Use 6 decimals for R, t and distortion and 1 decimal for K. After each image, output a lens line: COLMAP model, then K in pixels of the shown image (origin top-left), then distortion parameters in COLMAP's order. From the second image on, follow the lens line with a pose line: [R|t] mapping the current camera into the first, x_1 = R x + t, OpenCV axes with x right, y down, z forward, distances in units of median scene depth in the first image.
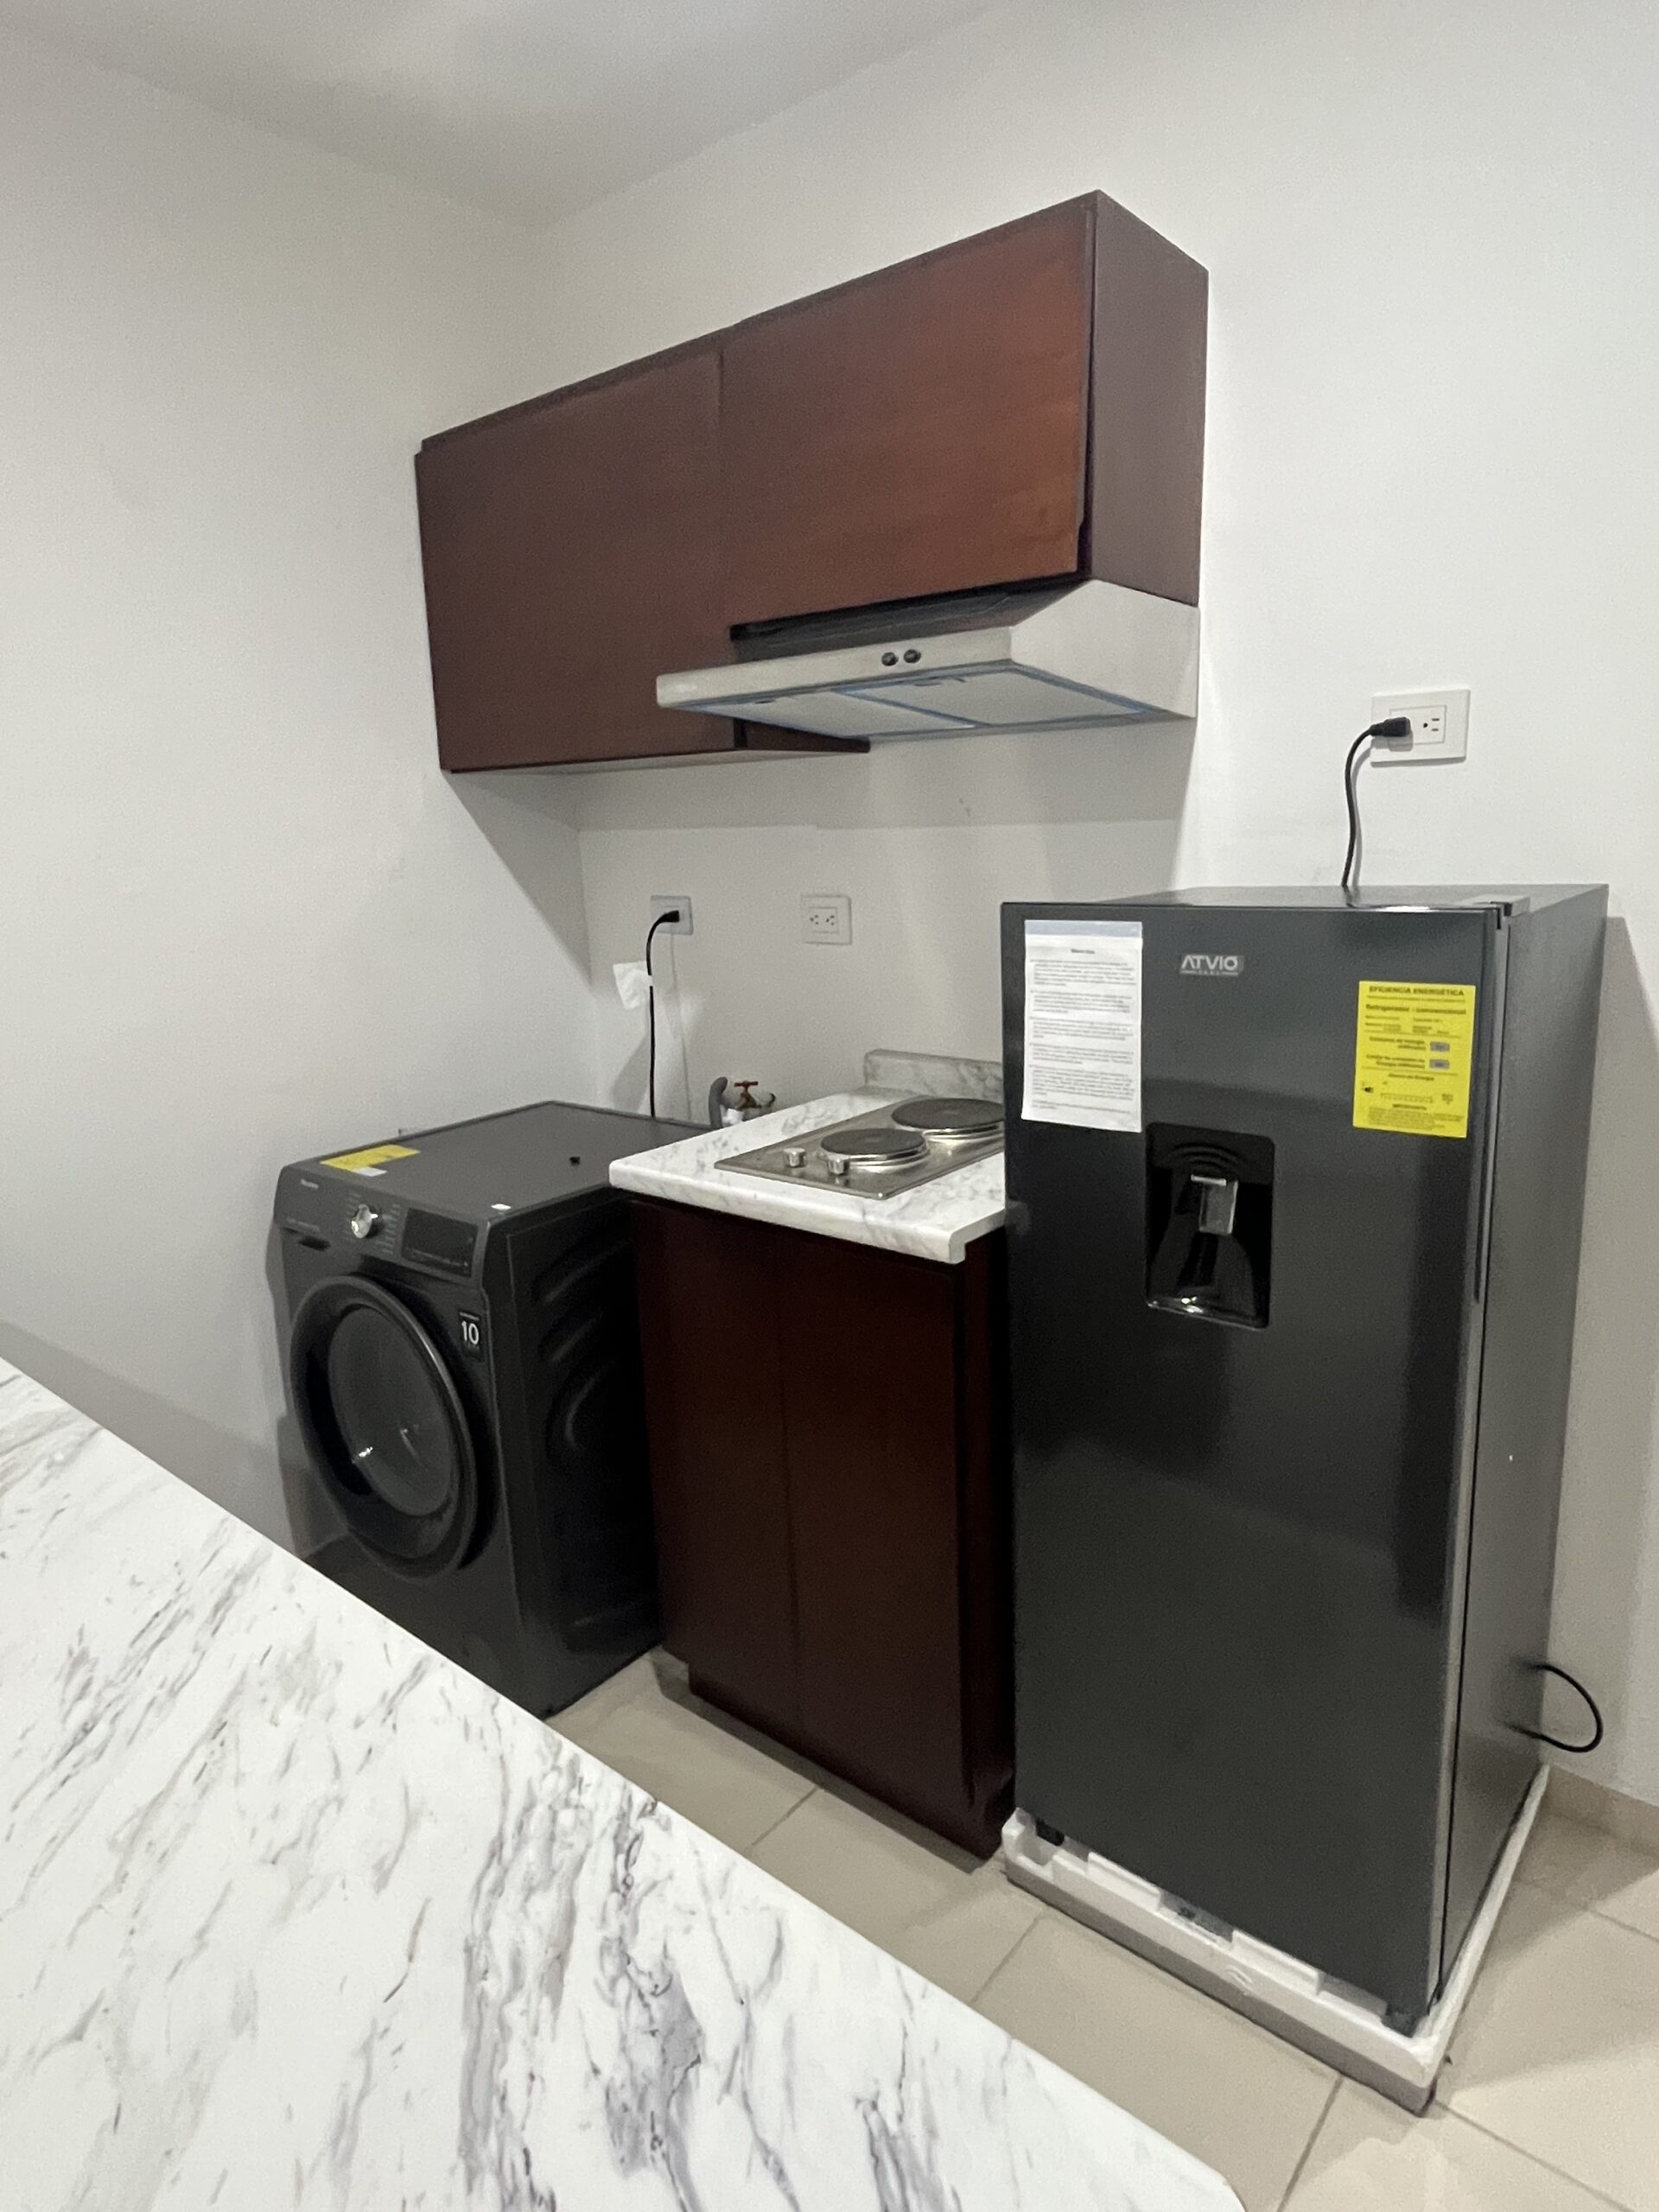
lens RADIAL K [[1290.4, 0, 837.6], [0, 1290.4, 1099.6], [0, 0, 1]] dist [-0.006019, -0.002183]
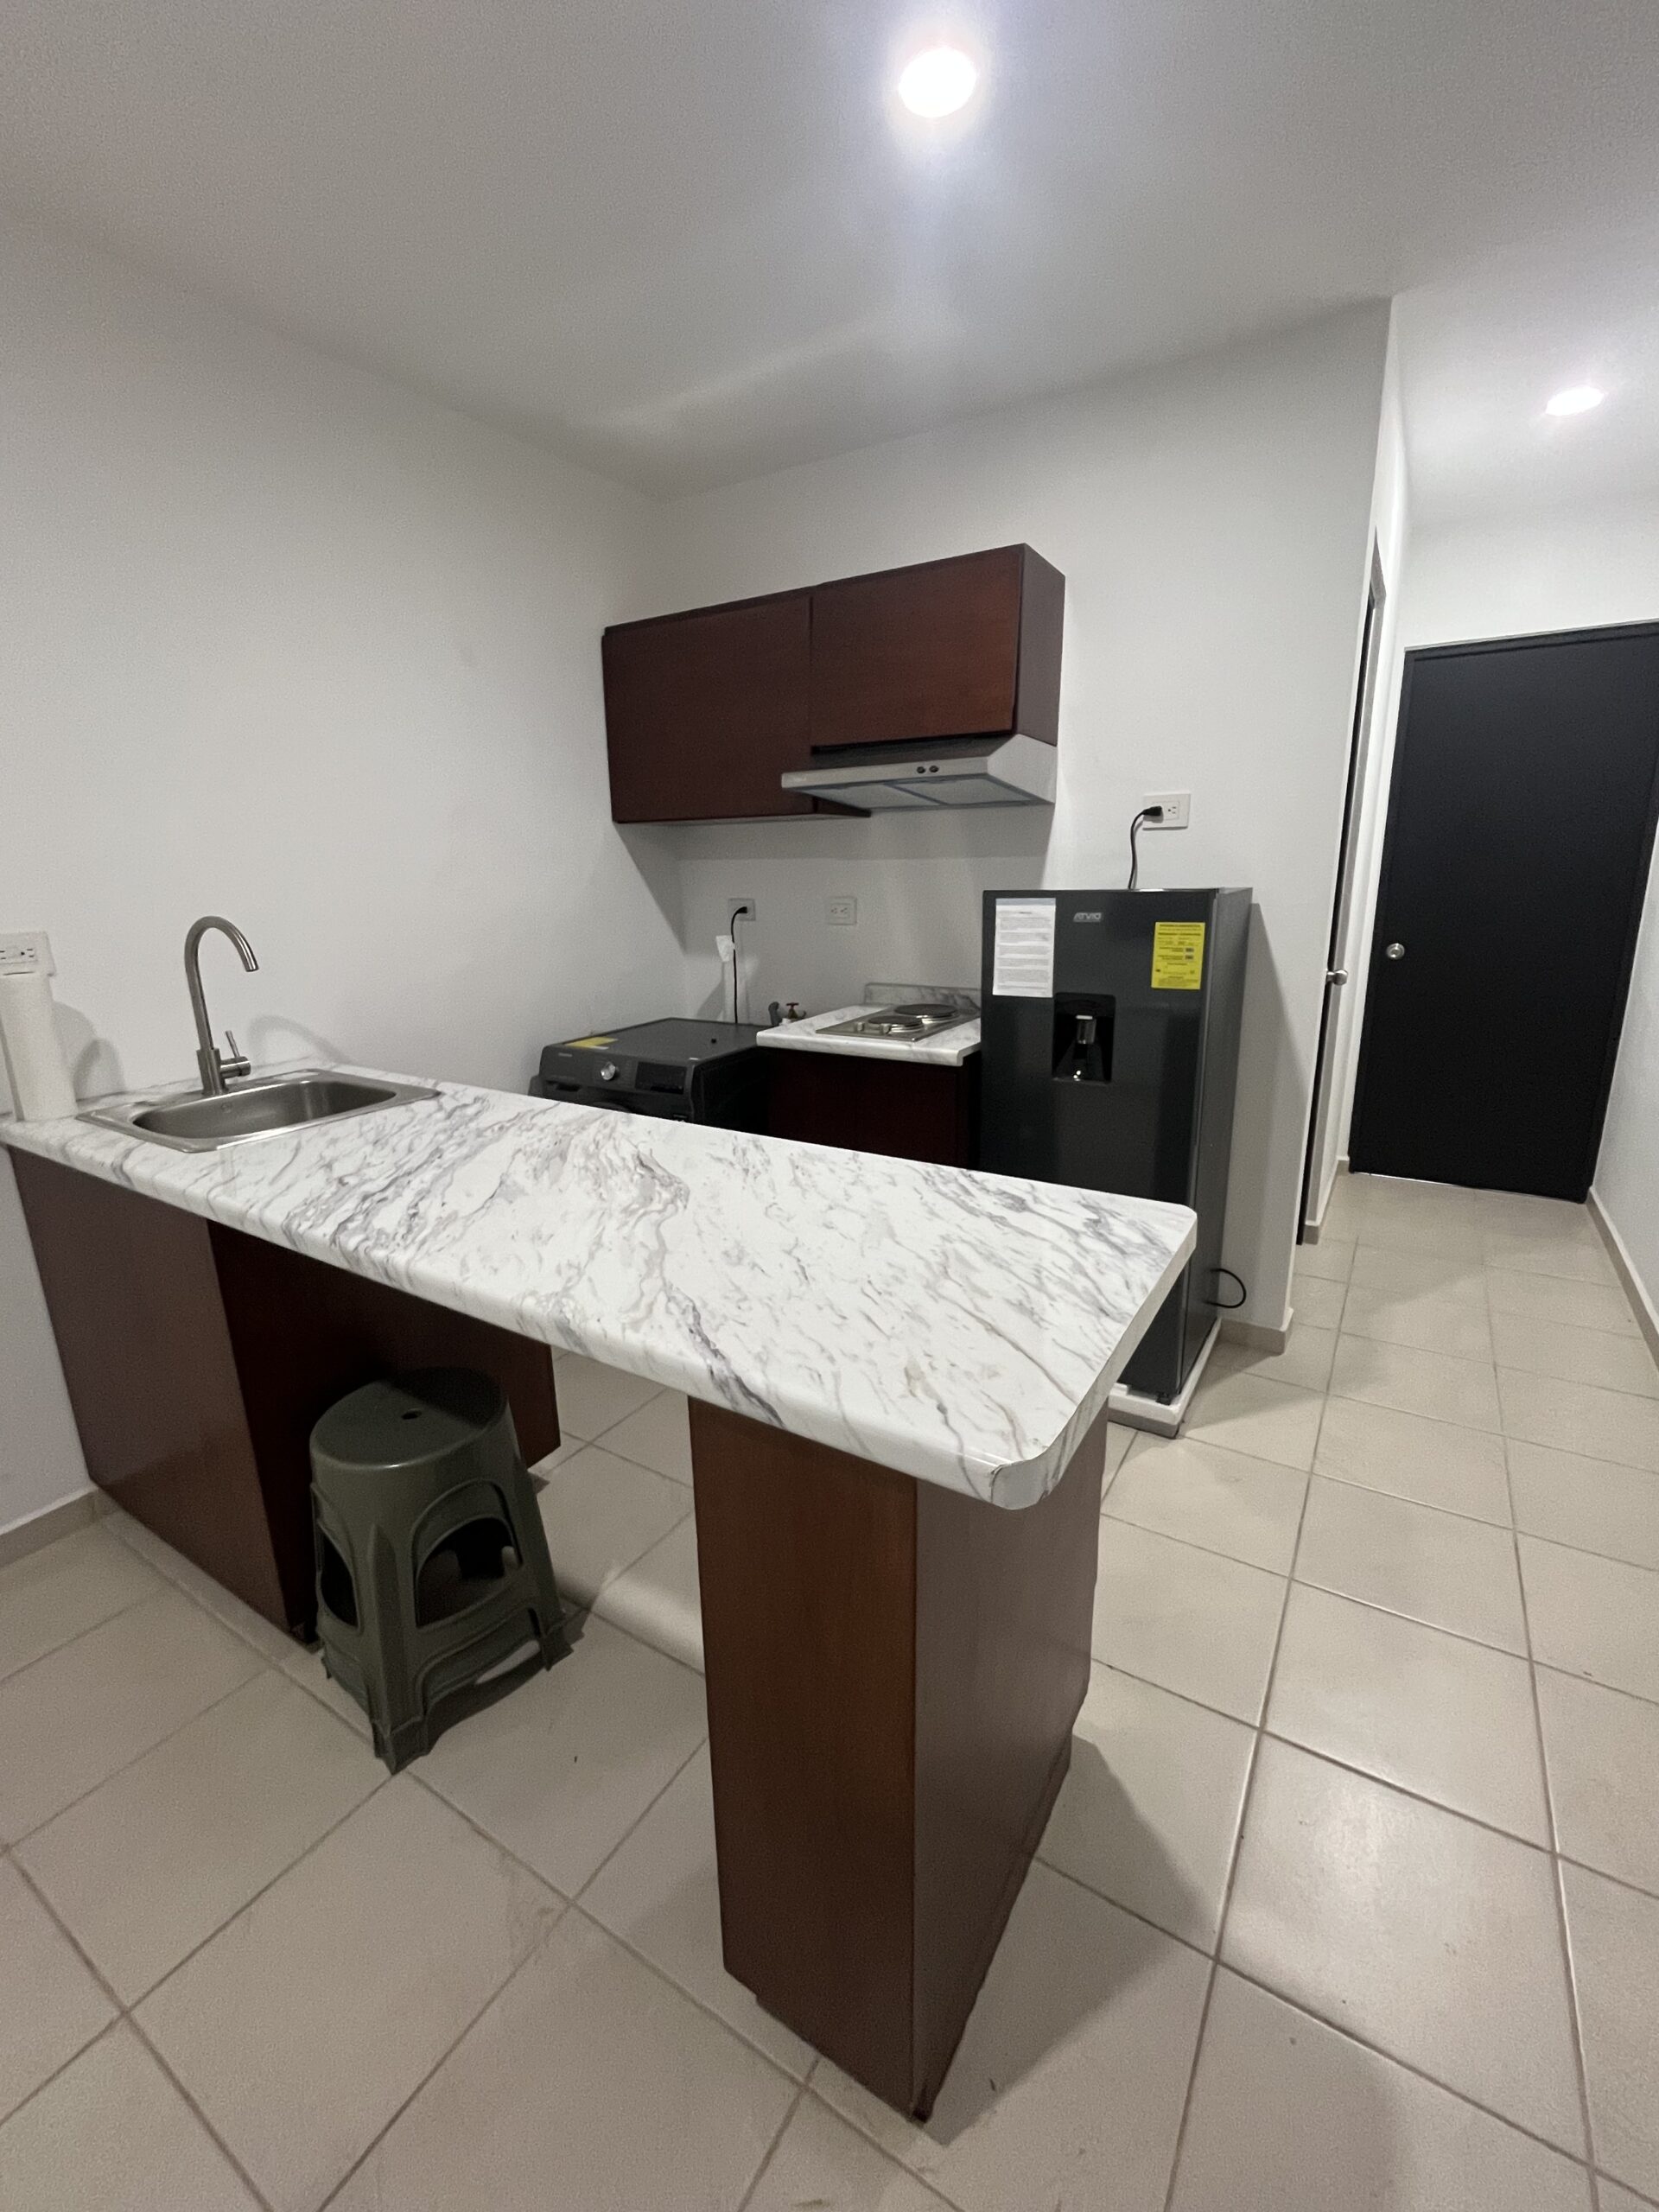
lens RADIAL K [[921.2, 0, 832.7], [0, 921.2, 1106.8], [0, 0, 1]] dist [-0.002152, -0.000252]
pose [[0.990855, -0.015718, 0.134012, -0.299638], [0.010598, 0.999190, 0.038831, 0.128101], [-0.134514, -0.037055, 0.990219, -0.429602]]
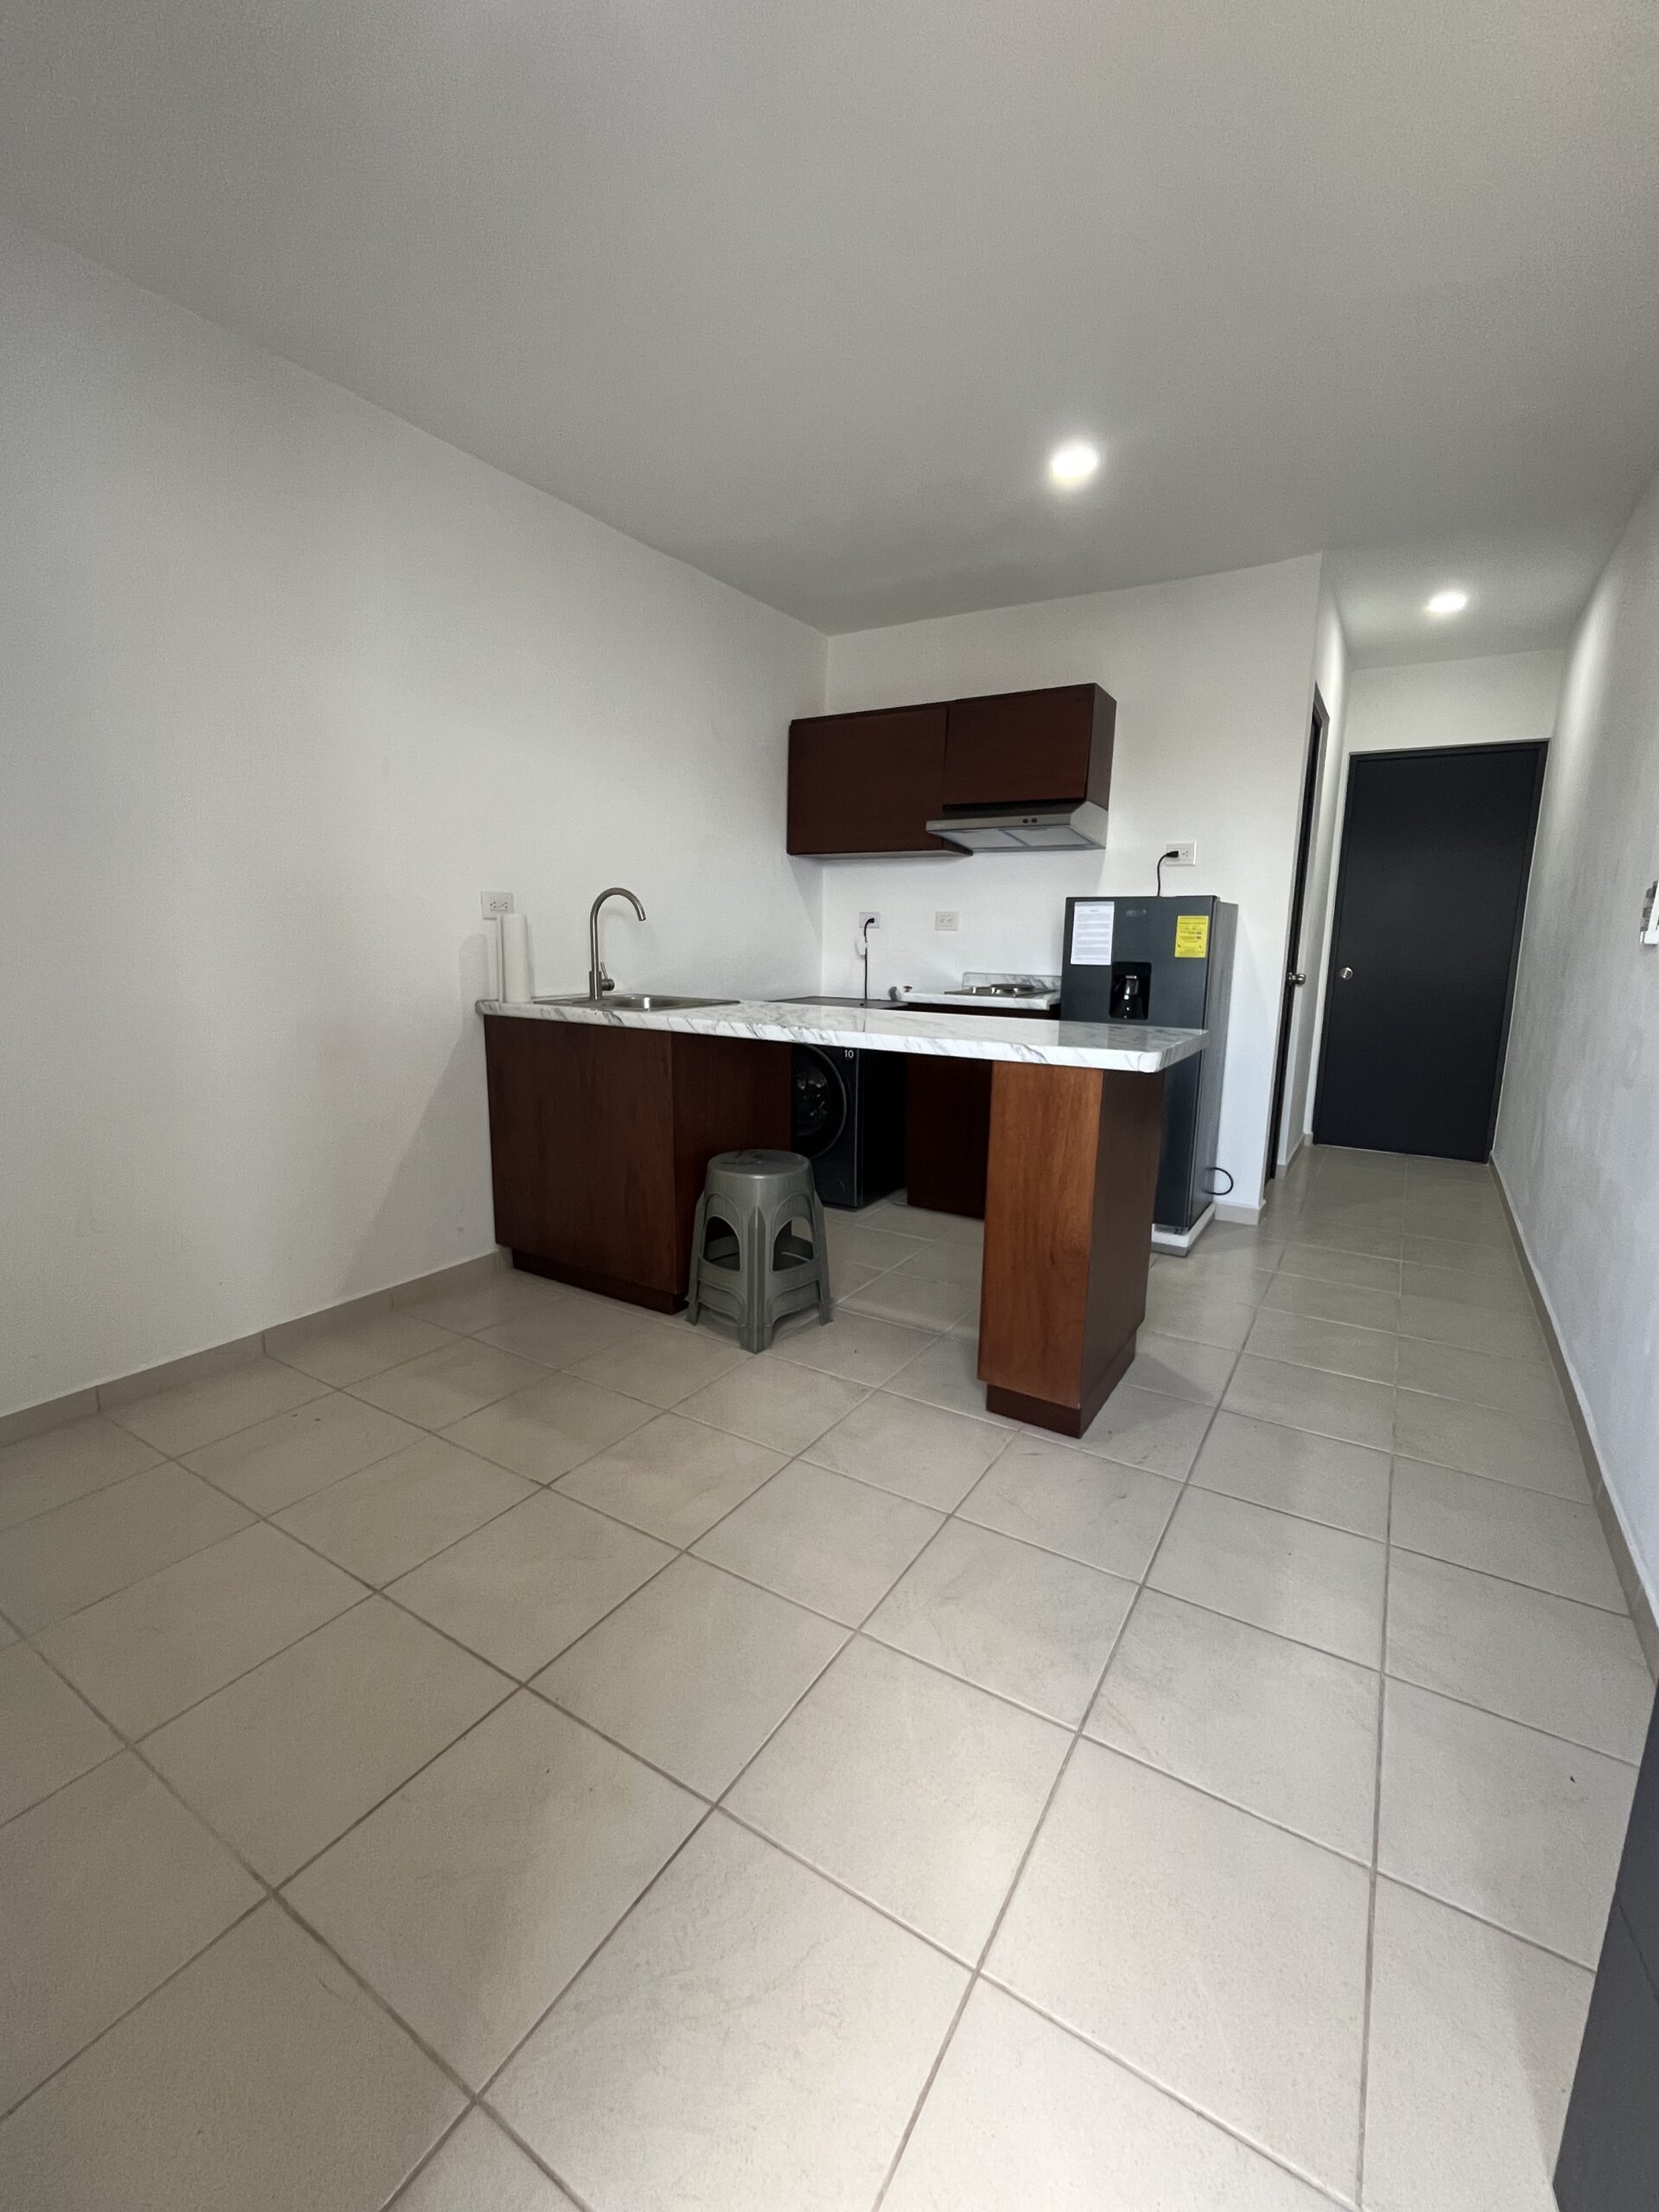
lens RADIAL K [[921.2, 0, 828.2], [0, 921.2, 1110.3], [0, 0, 1]] dist [-0.002152, -0.000252]
pose [[0.989755, 0.025539, 0.140471, -0.733165], [-0.022241, 0.999440, -0.024997, 0.428582], [-0.141031, 0.021616, 0.989769, -1.133397]]
